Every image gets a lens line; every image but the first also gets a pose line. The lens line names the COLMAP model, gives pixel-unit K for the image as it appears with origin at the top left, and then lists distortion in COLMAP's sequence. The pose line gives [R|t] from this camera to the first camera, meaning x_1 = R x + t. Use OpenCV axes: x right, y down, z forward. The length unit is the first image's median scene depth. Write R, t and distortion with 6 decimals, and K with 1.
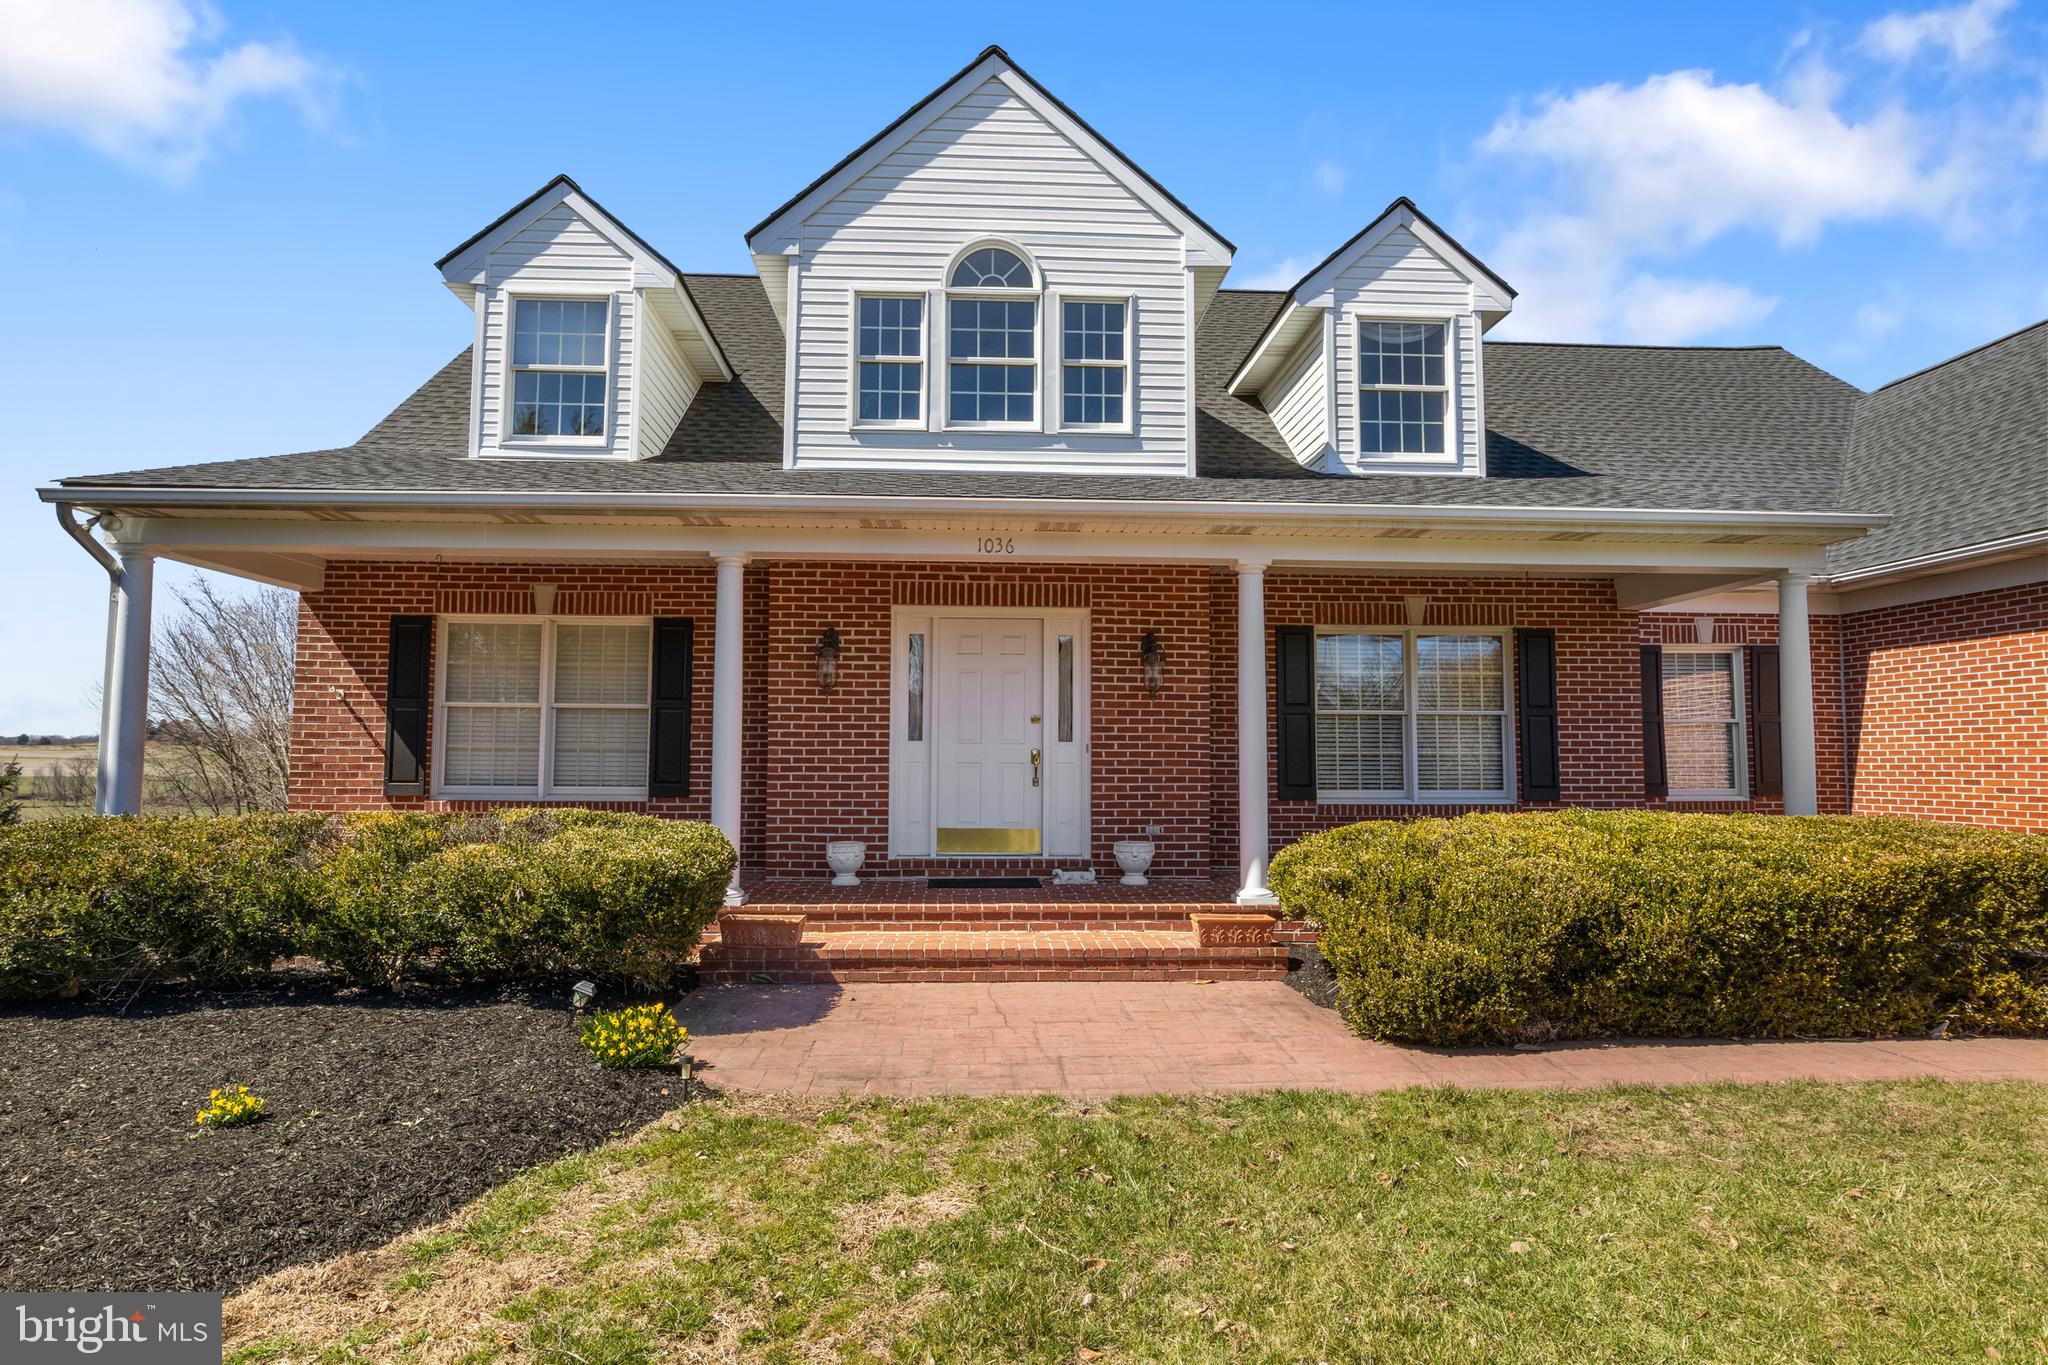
lens RADIAL K [[1068.7, 0, 1017.6], [0, 1068.7, 692.5], [0, 0, 1]] dist [-0.006261, 0.000405]
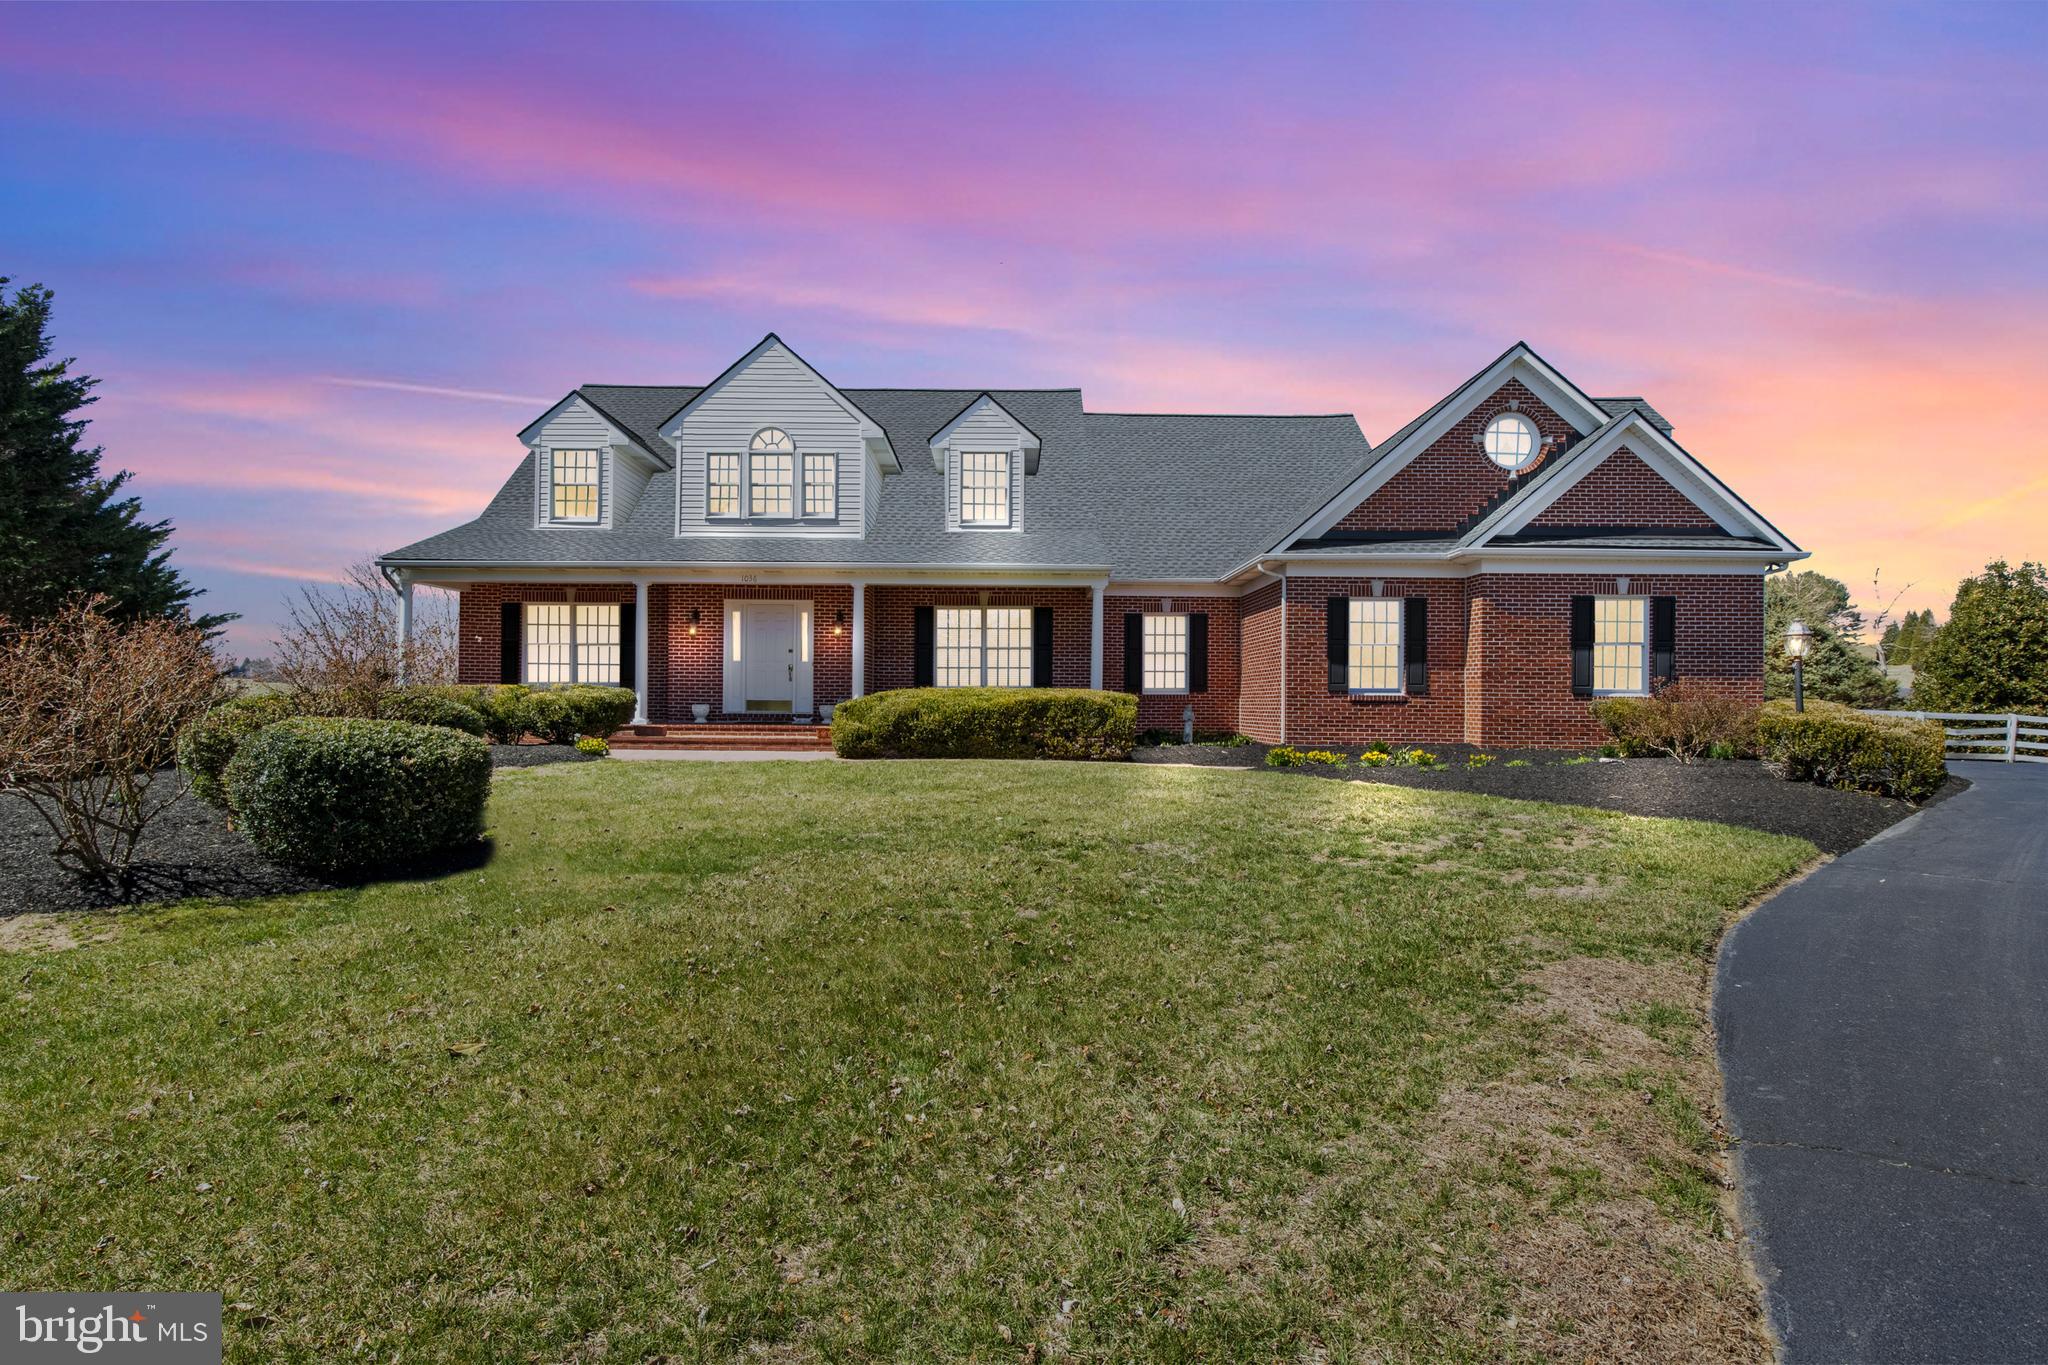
lens RADIAL K [[1068.7, 0, 1017.6], [0, 1068.7, 692.5], [0, 0, 1]] dist [-0.006261, 0.000405]
pose [[0.998917, 0.003055, -0.046428, 0.571509], [-0.000392, 0.998359, 0.057263, -0.014697], [0.046527, -0.057182, 0.997279, -1.142030]]
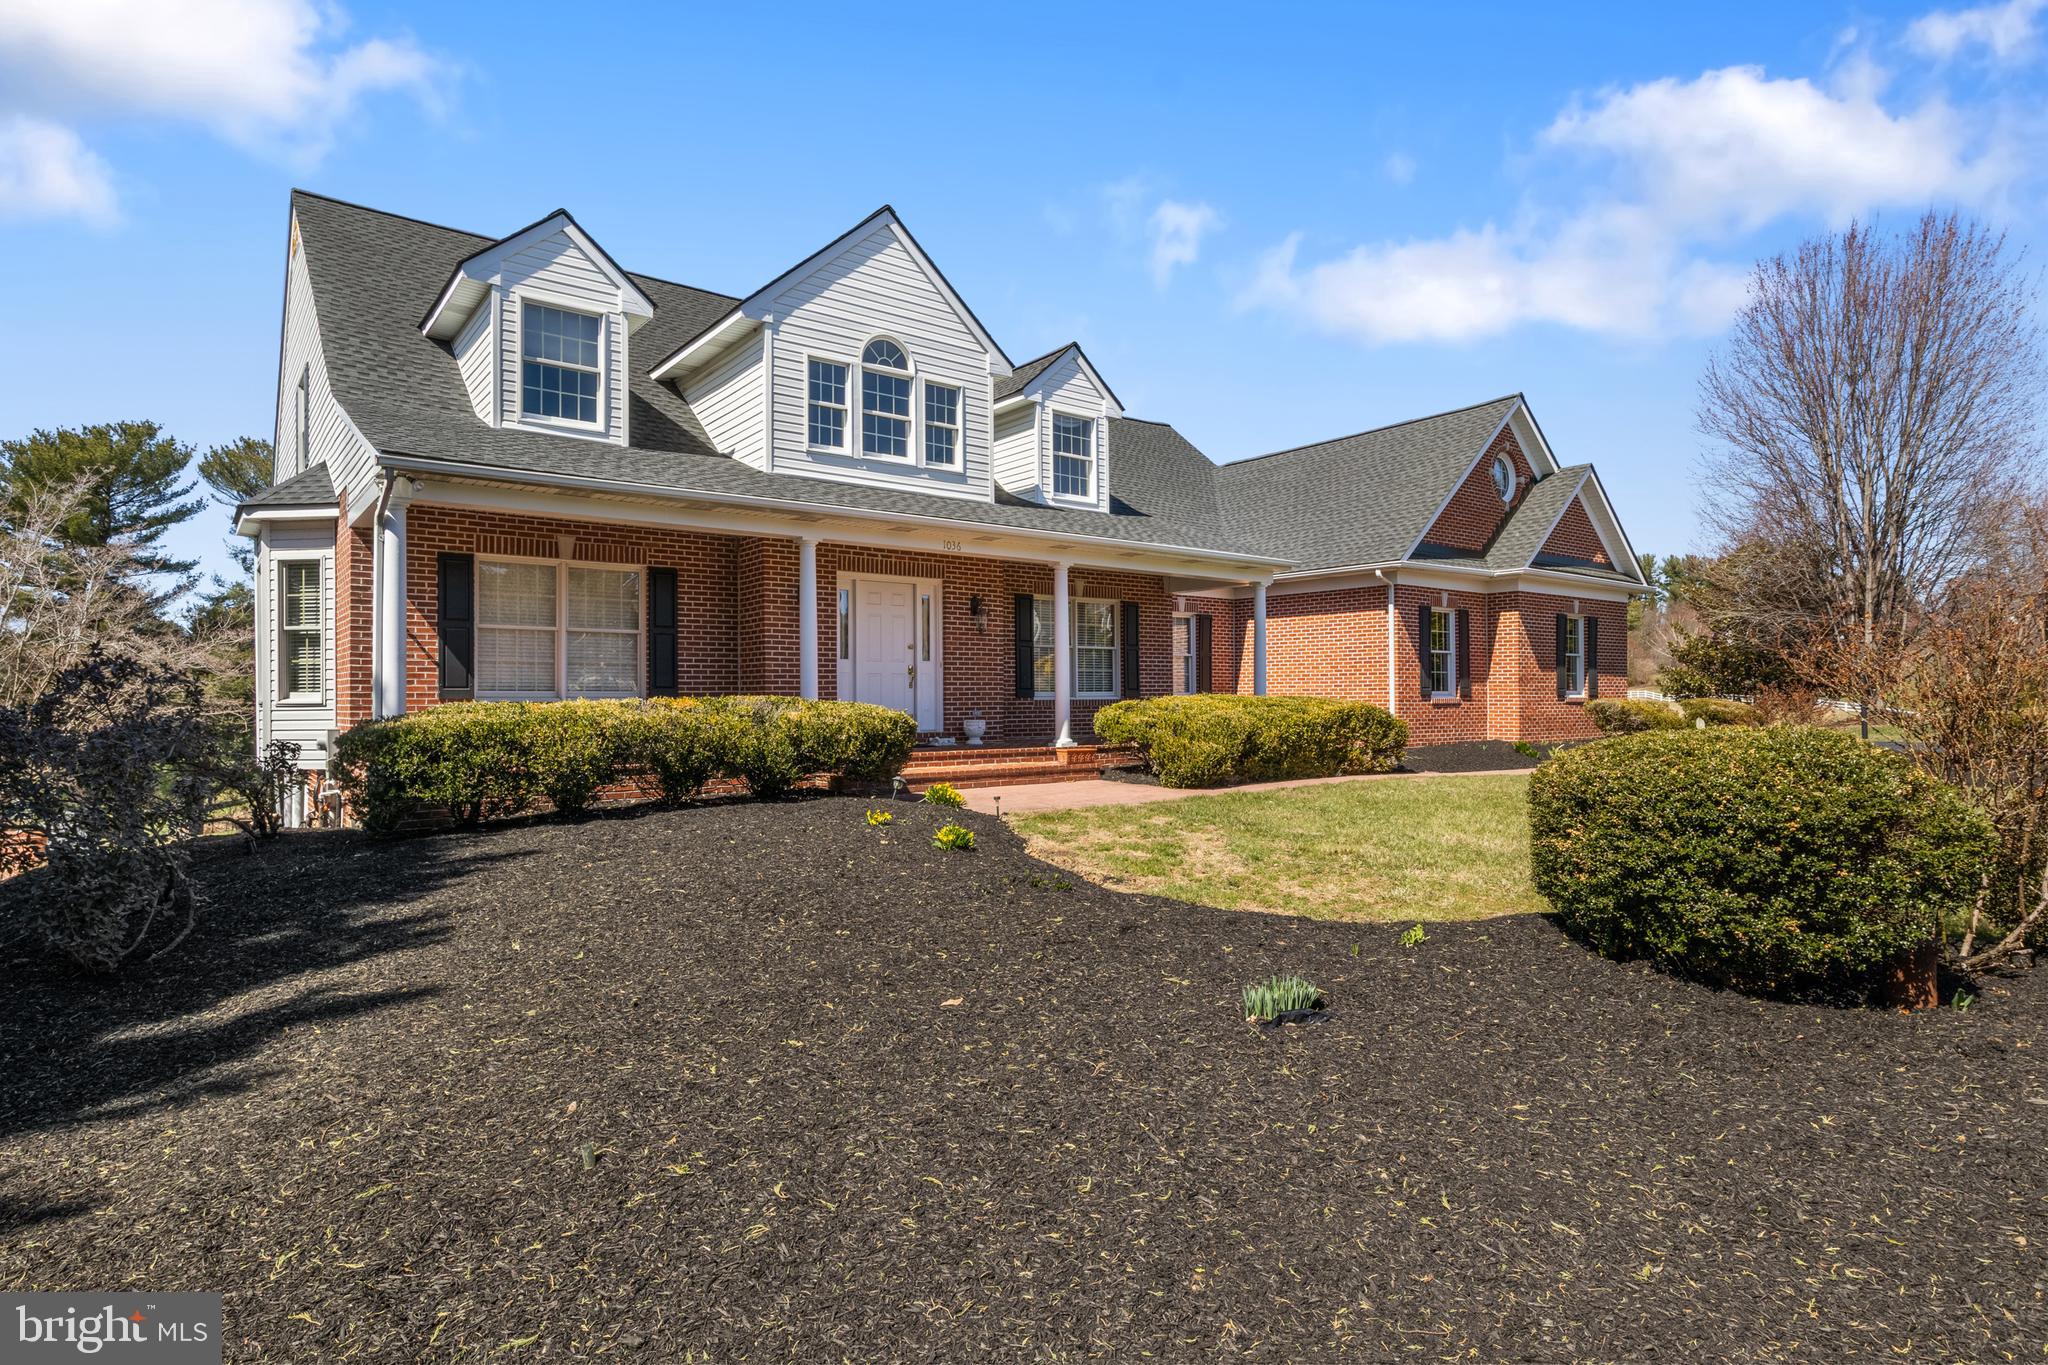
lens RADIAL K [[1068.7, 0, 1017.6], [0, 1068.7, 692.5], [0, 0, 1]] dist [-0.006261, 0.000405]
pose [[0.818322, -0.005652, 0.574732, -0.758788], [-0.028952, 0.998277, 0.051041, 0.006891], [-0.574030, -0.058408, 0.816748, -0.398391]]
